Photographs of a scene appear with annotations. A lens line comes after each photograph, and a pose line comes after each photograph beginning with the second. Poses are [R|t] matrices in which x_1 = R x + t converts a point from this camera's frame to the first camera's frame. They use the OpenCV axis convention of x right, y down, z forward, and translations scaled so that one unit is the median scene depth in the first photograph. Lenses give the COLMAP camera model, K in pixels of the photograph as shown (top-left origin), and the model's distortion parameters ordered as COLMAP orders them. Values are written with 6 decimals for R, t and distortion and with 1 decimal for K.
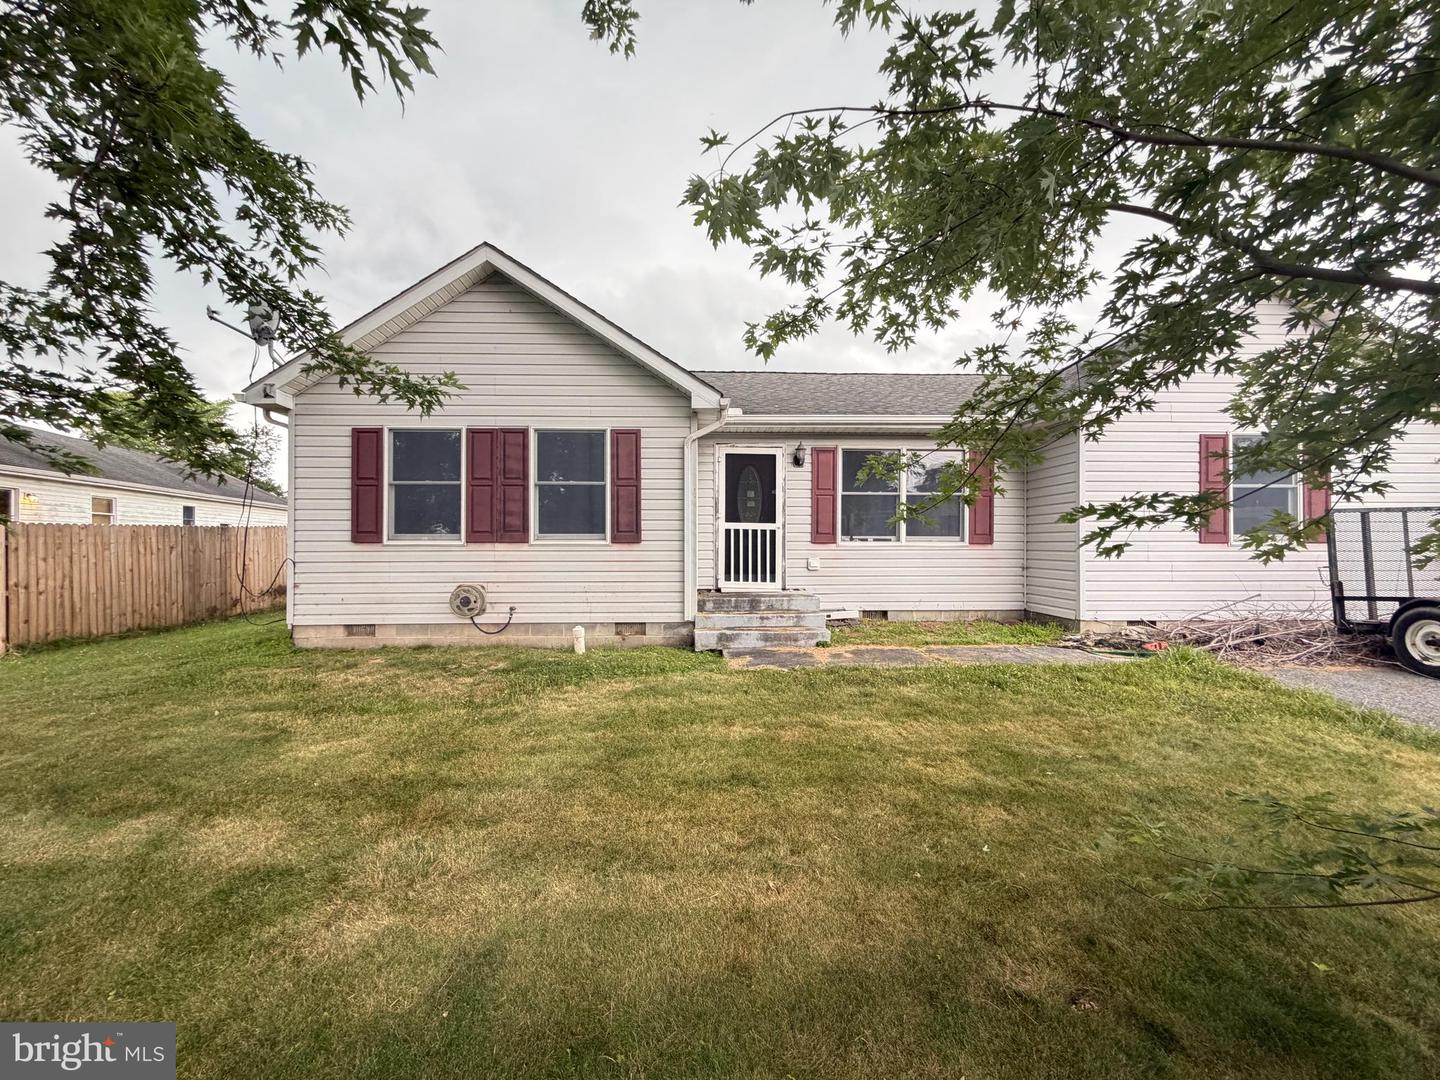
lens RADIAL K [[576.7, 0, 717.0], [0, 576.7, 543.9], [0, 0, 1]] dist [-0.001194, 0.000122]
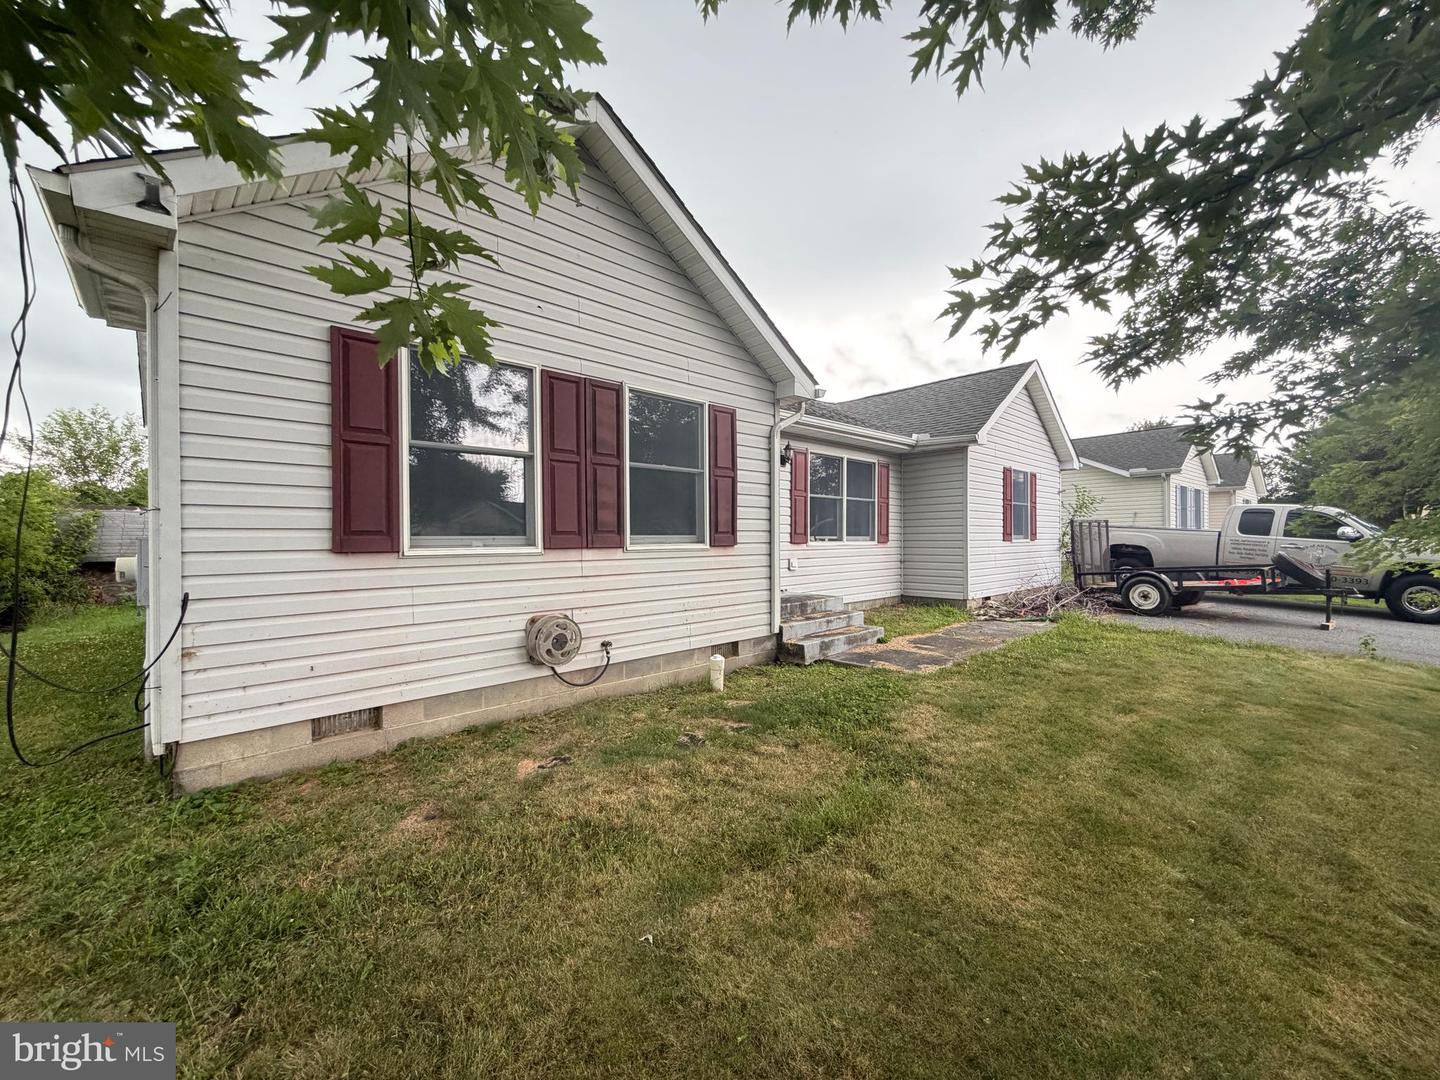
lens RADIAL K [[576.7, 0, 719.0], [0, 576.7, 542.4], [0, 0, 1]] dist [-0.001194, 0.000122]
pose [[0.750727, -0.009148, 0.660549, -0.698583], [0.005711, 0.999957, 0.007357, -0.013525], [-0.660587, -0.001751, 0.750747, 0.389089]]
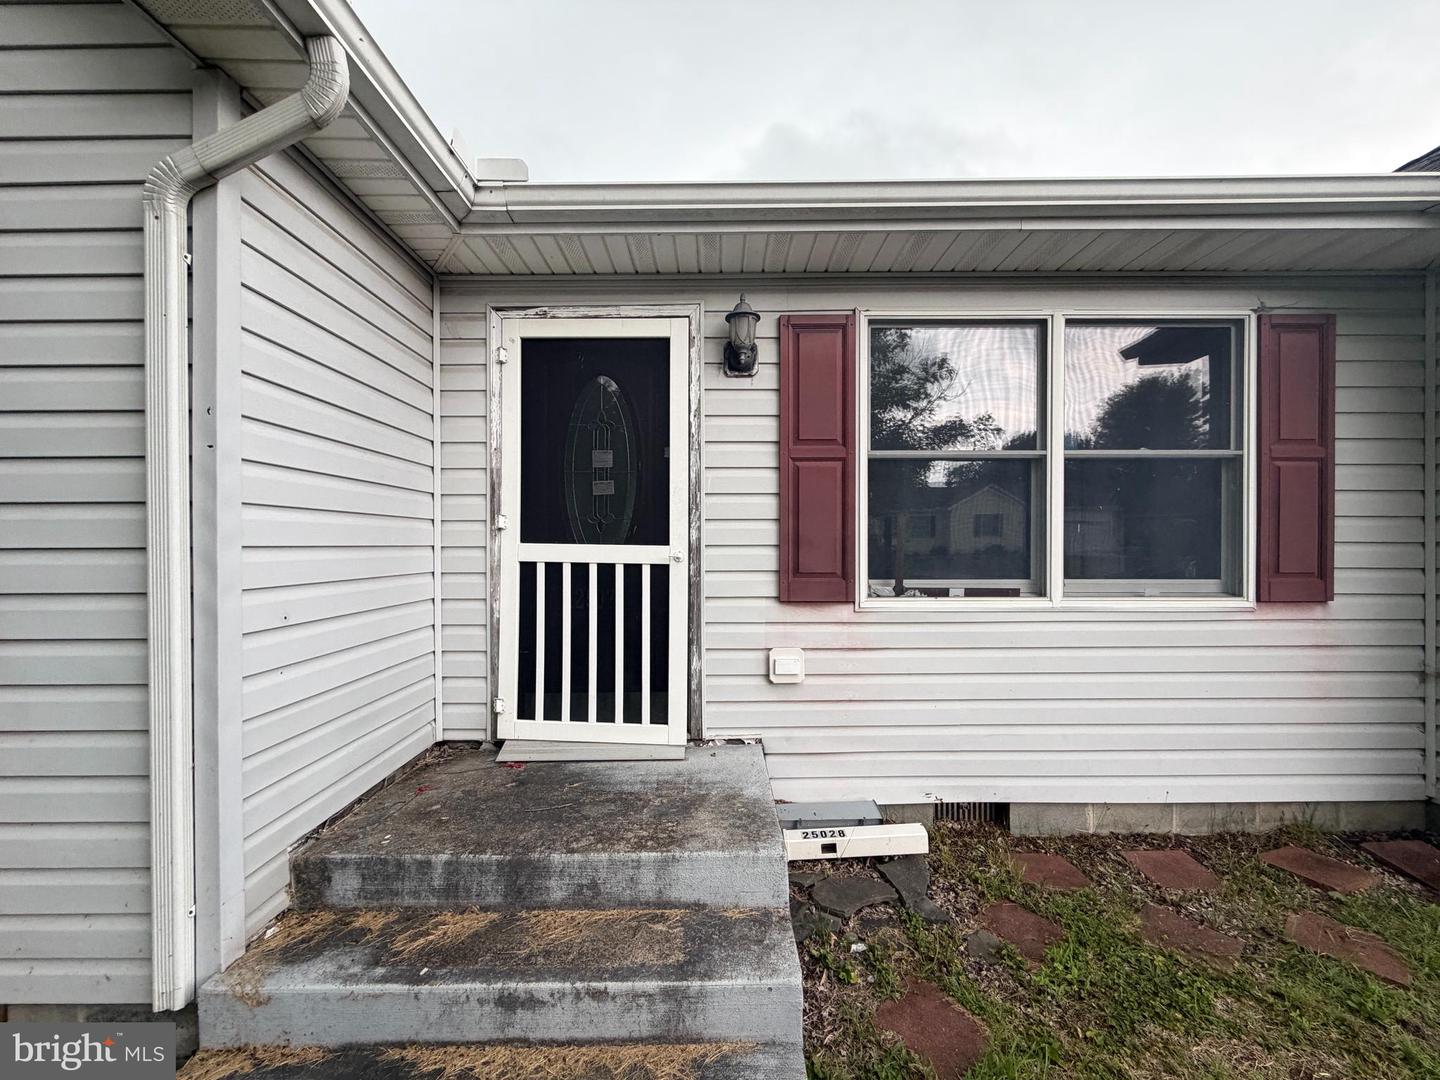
lens RADIAL K [[576.7, 0, 718.2], [0, 576.7, 540.3], [0, 0, 1]] dist [-0.001194, 0.000122]
pose [[0.999363, -0.004813, -0.035364, 0.165896], [0.004782, 0.999988, -0.000963, -0.044407], [0.035368, 0.000793, 0.999374, 0.782325]]
